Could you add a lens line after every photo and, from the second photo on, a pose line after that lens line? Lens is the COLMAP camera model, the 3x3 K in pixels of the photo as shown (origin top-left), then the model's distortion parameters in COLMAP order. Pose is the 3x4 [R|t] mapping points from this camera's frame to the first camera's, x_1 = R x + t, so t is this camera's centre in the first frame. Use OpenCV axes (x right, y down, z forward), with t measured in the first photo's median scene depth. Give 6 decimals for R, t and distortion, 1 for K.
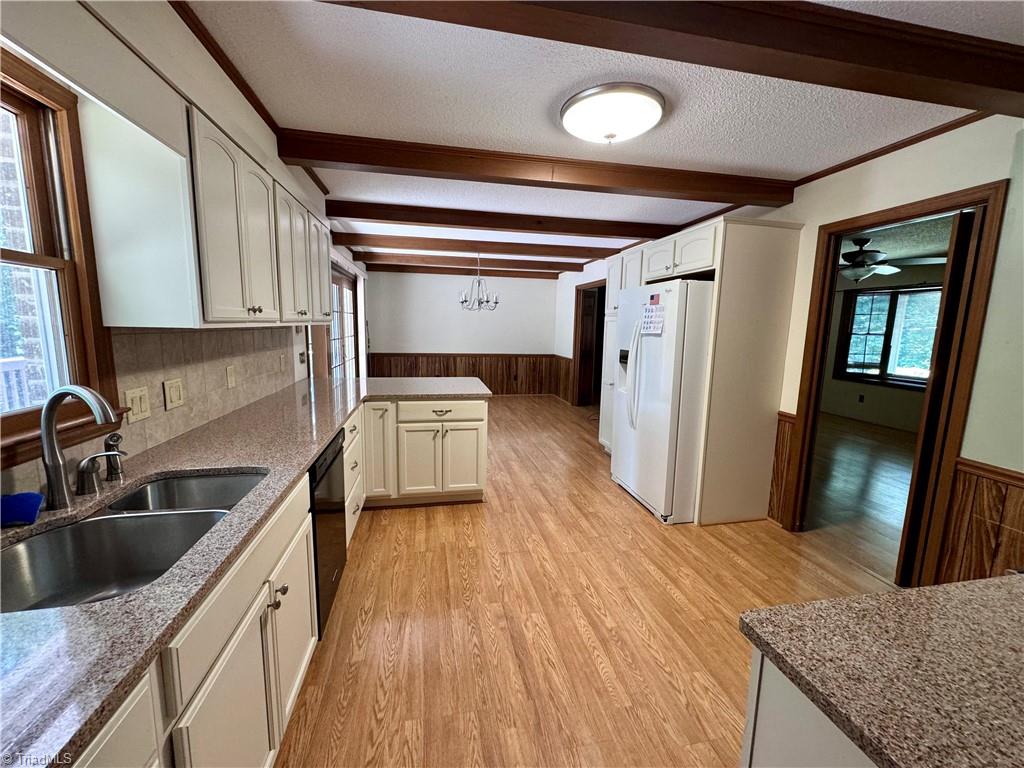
lens RADIAL K [[414.3, 0, 512.0], [0, 414.3, 384.0], [0, 0, 1]] dist [-0.000354, -0.000061]
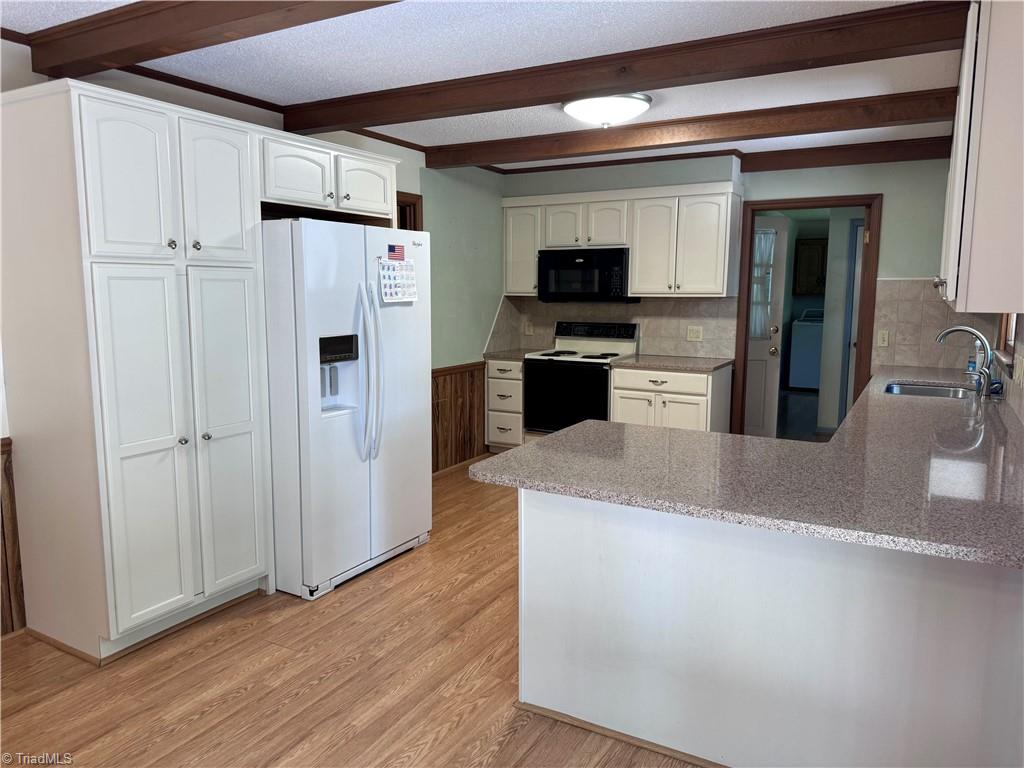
lens RADIAL K [[723.5, 0, 512.0], [0, 723.5, 384.0], [0, 0, 1]] dist [-0.000013, -0.000168]
pose [[-0.755203, -0.113555, 0.645580, -0.588092], [0.071657, 0.964675, 0.253509, -0.278816], [-0.651562, 0.237711, -0.720389, 1.758185]]
